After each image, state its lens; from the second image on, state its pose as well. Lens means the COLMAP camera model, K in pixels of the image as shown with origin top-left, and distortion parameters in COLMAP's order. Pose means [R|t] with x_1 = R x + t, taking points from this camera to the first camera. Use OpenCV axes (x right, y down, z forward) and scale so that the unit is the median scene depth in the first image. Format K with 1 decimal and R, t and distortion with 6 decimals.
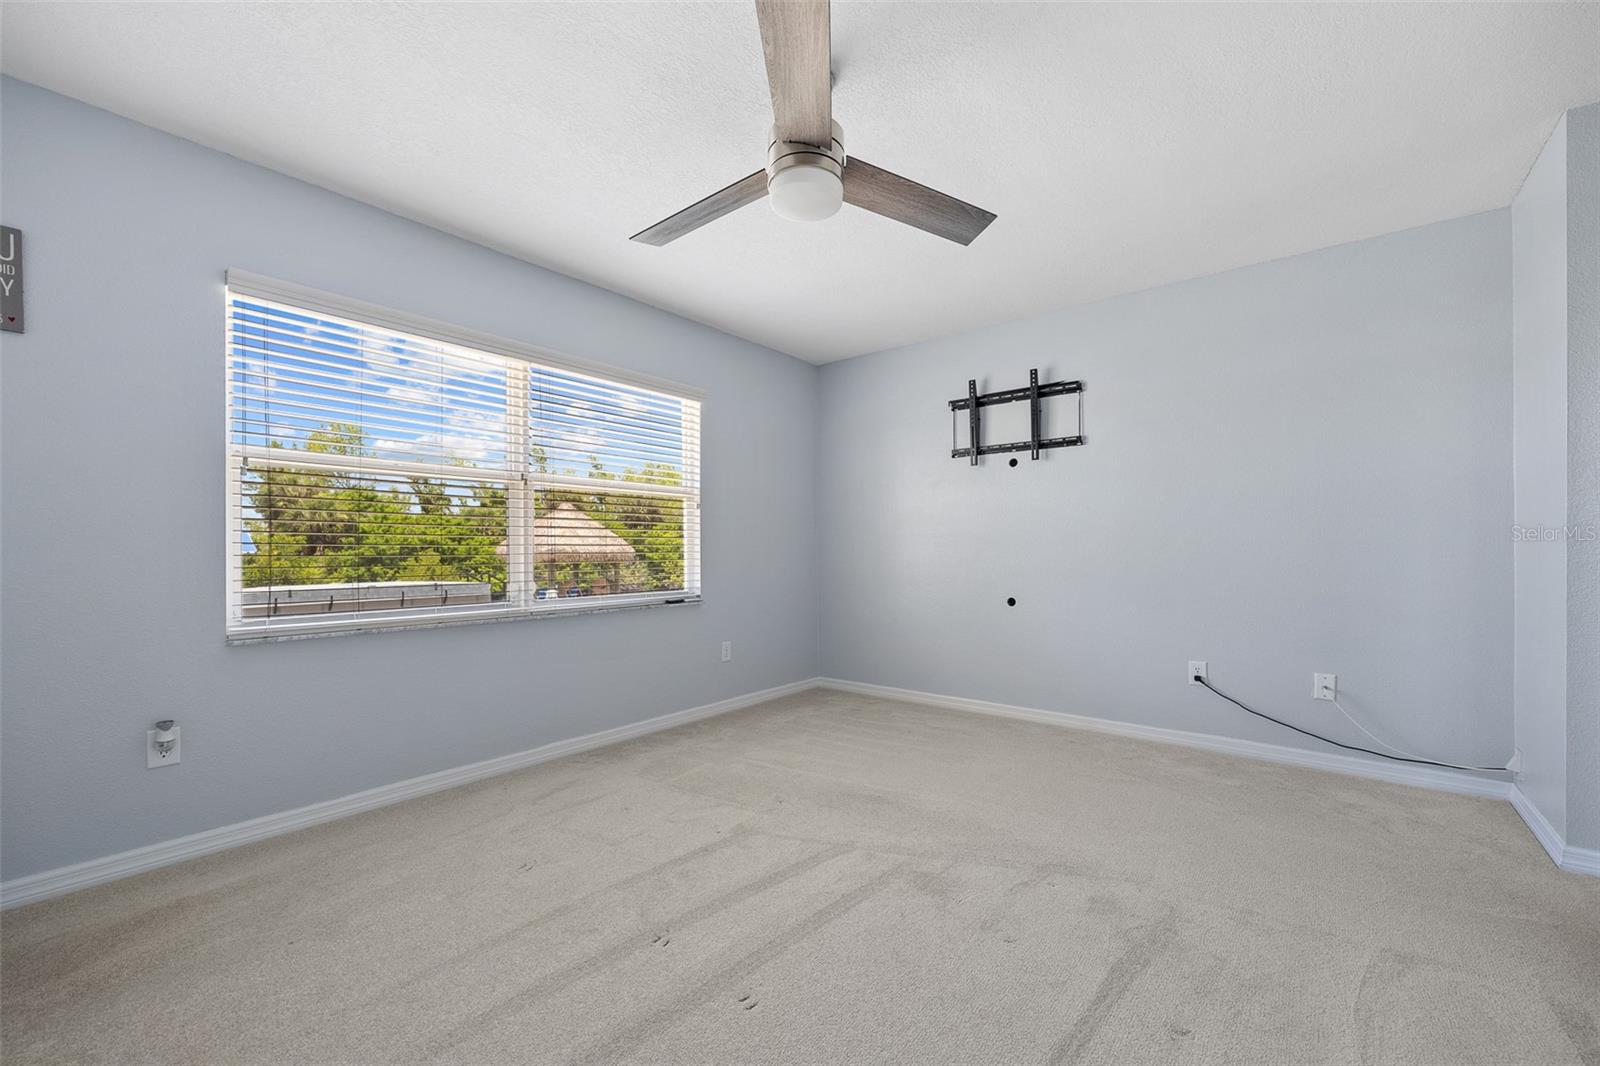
lens RADIAL K [[647.2, 0, 801.7], [0, 647.2, 550.4], [0, 0, 1]] dist [-0.001046, -0.000122]
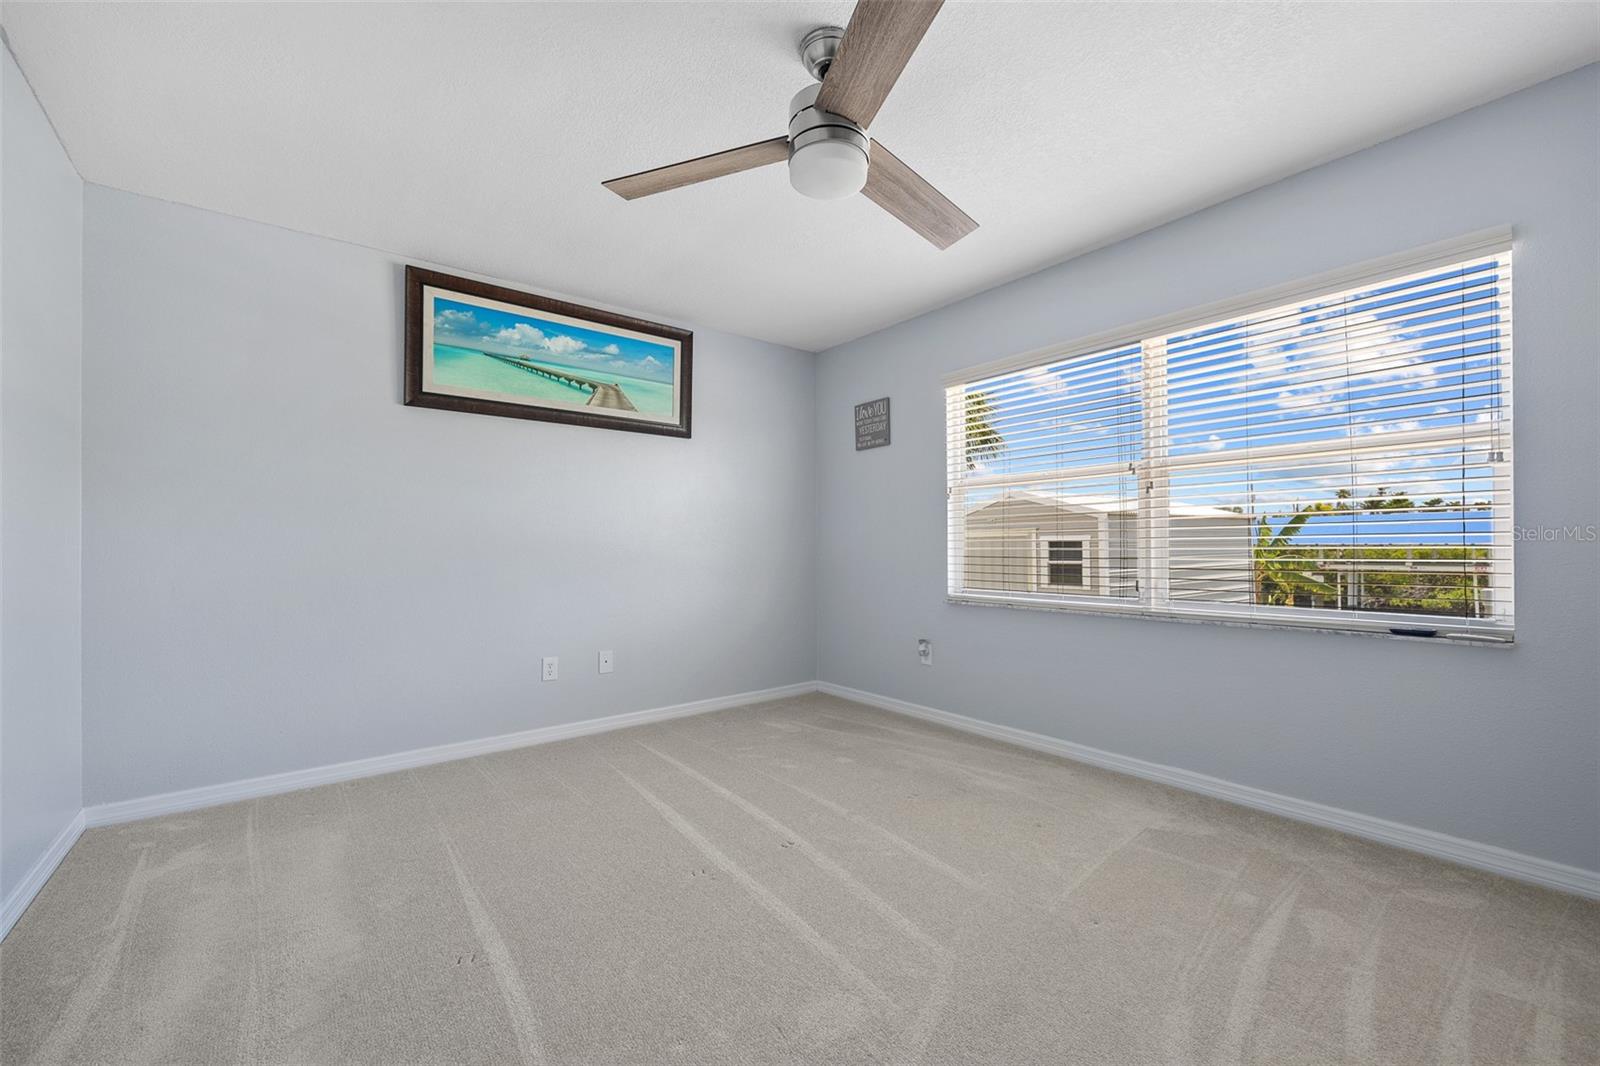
lens RADIAL K [[637.1, 0, 800.9], [0, 637.1, 540.4], [0, 0, 1]] dist [0.000436, -0.000044]
pose [[-0.214538, -0.005544, -0.976700, 0.629984], [0.005888, 0.999958, -0.006969, -0.002591], [0.976698, -0.007246, -0.214497, 0.789980]]
